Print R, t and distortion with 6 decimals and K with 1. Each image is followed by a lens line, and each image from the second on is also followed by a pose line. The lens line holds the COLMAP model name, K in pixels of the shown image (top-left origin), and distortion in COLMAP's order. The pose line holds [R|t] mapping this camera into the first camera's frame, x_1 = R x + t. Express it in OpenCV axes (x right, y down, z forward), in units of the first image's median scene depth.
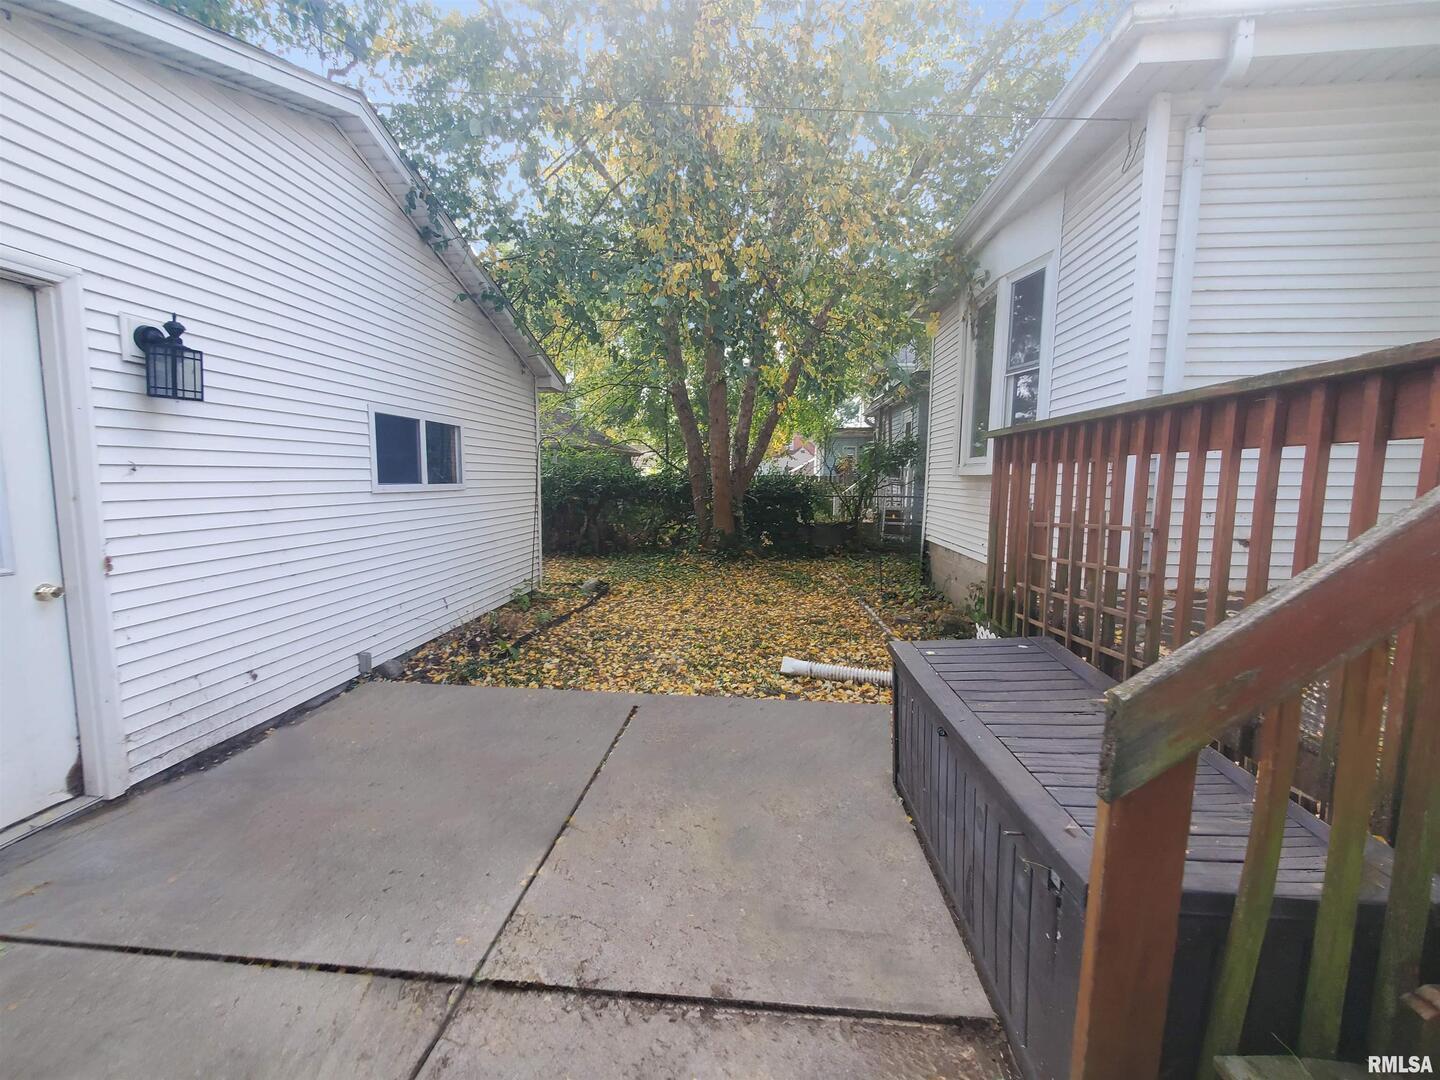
lens RADIAL K [[570.8, 0, 720.5], [0, 570.8, 534.6], [0, 0, 1]] dist [0.001674, -0.000399]
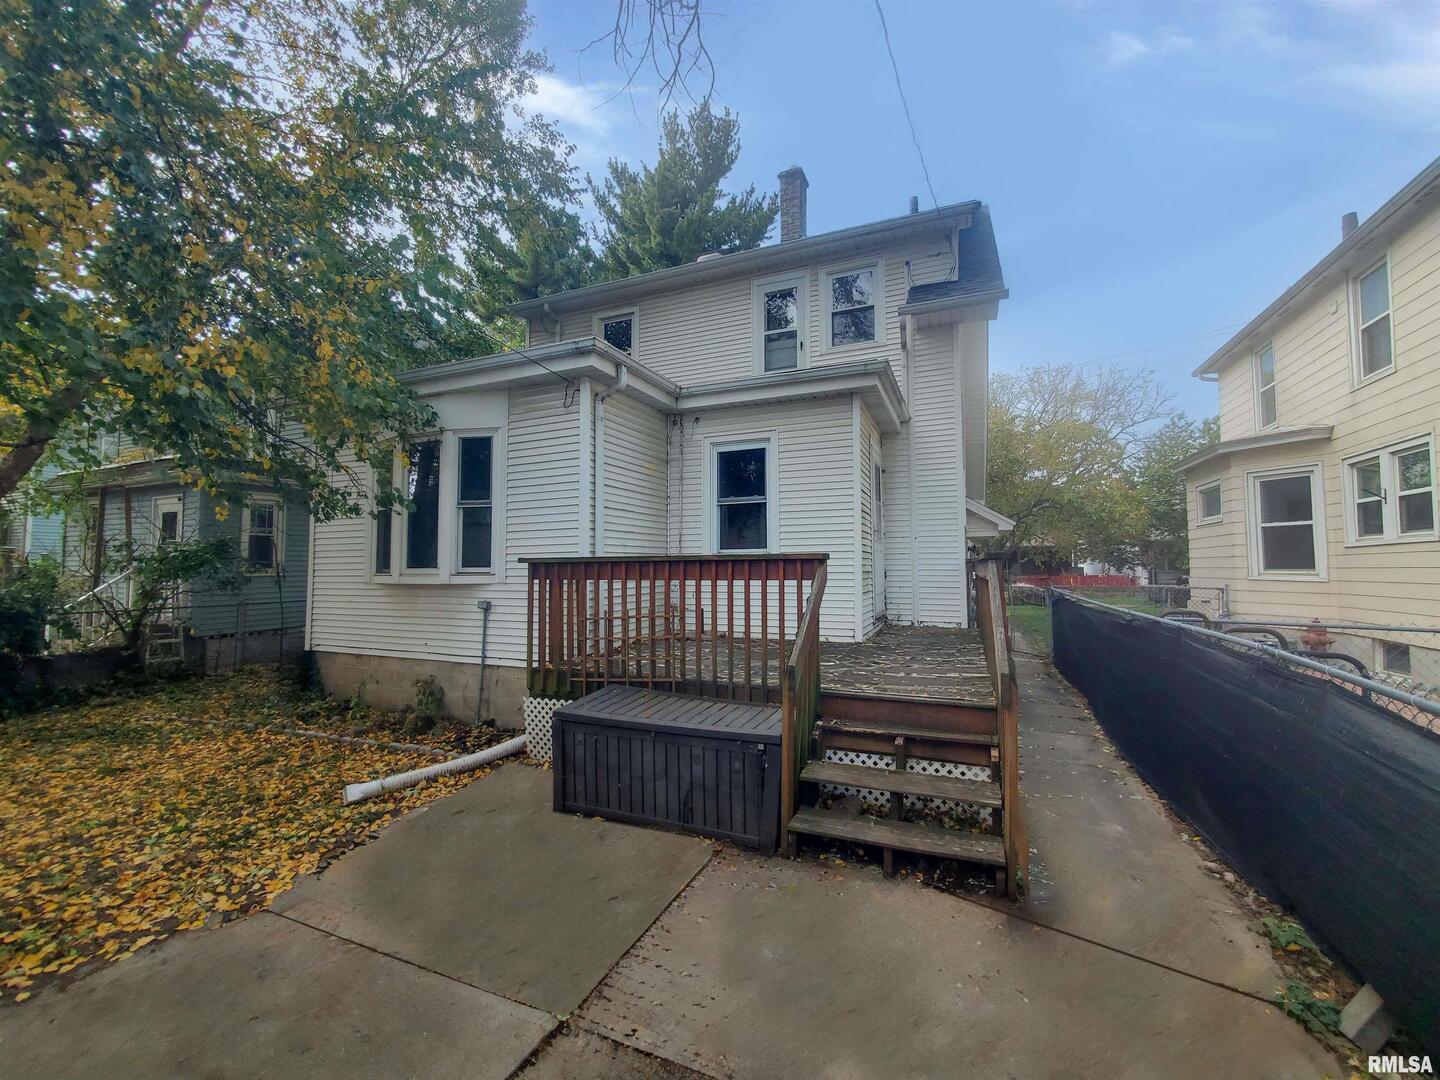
lens RADIAL K [[570.8, 0, 730.8], [0, 570.8, 541.6], [0, 0, 1]] dist [0.001674, -0.000399]
pose [[0.305489, 0.040508, 0.951334, -0.621427], [0.102743, 0.991859, -0.075227, -0.051969], [-0.946636, 0.120724, 0.298840, 0.066487]]
